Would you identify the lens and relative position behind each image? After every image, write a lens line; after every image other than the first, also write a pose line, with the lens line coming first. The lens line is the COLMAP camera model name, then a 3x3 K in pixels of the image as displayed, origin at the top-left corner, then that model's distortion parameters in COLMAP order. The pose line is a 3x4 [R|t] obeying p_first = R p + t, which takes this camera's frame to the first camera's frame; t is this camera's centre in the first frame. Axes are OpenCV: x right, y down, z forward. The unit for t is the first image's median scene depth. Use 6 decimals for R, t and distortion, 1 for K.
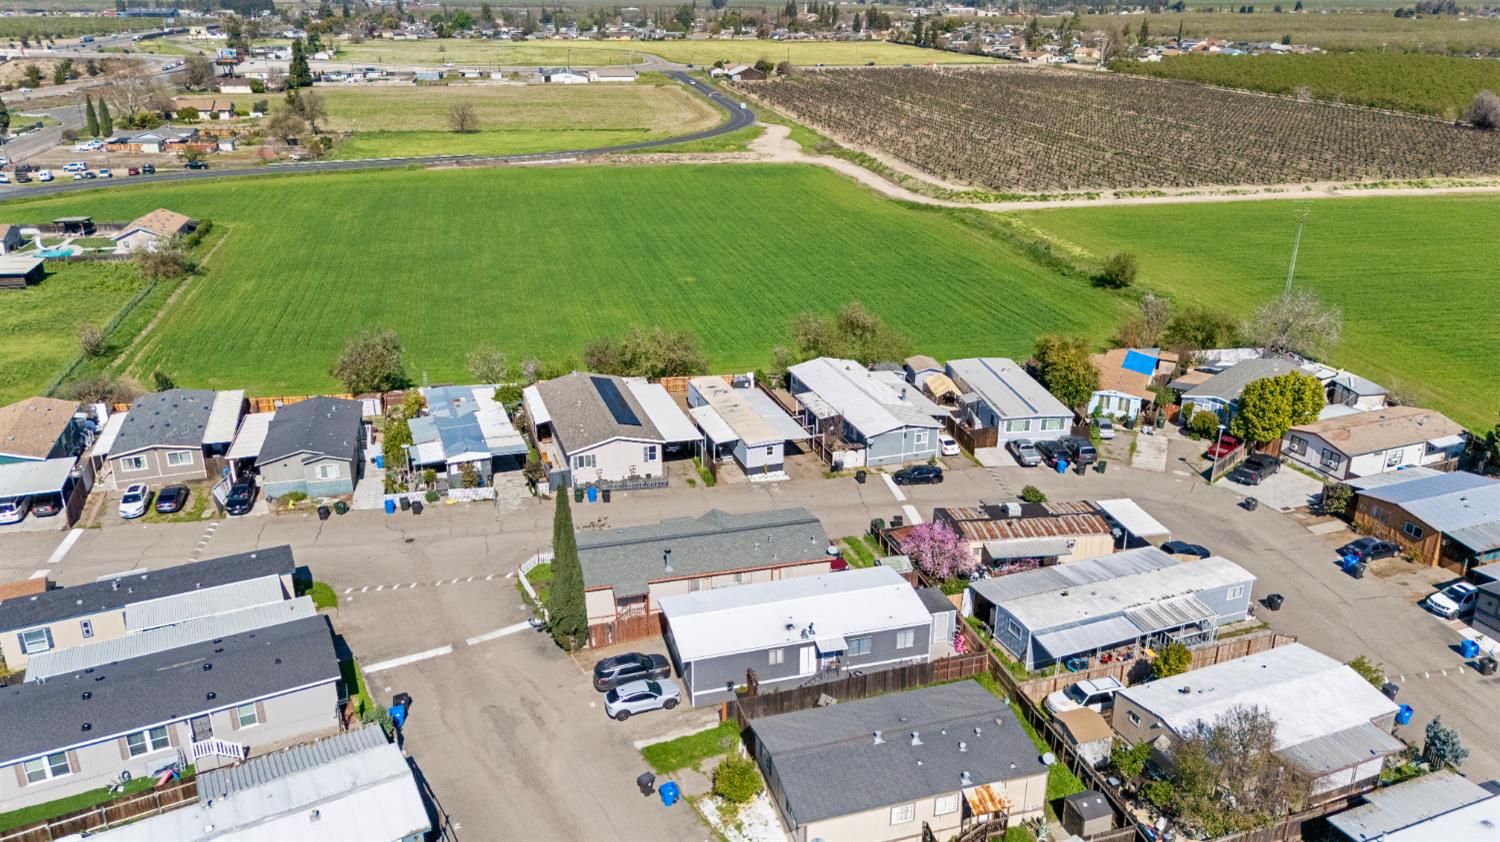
lens RADIAL K [[1135.6, 0, 750.0], [0, 1135.6, 421.0], [0, 0, 1]] dist [0.073710, -0.075782]
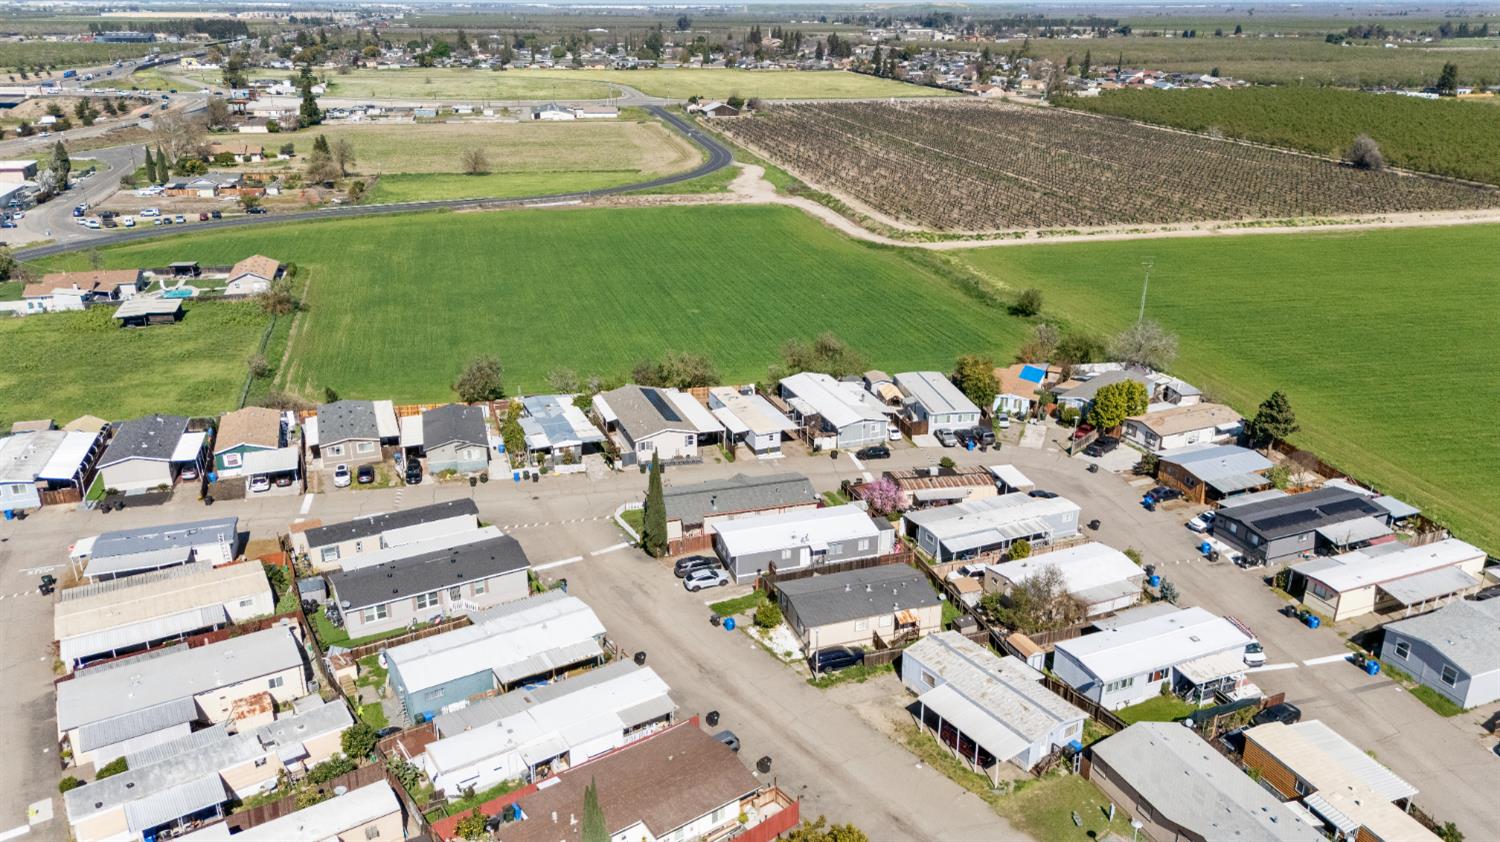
lens RADIAL K [[1135.6, 0, 750.0], [0, 1135.6, 421.0], [0, 0, 1]] dist [0.073710, -0.075782]
pose [[0.999499, -0.011166, 0.029617, -0.042849], [0.011457, 0.999888, -0.009675, 0.015194], [-0.029506, 0.010009, 0.999514, -0.367862]]
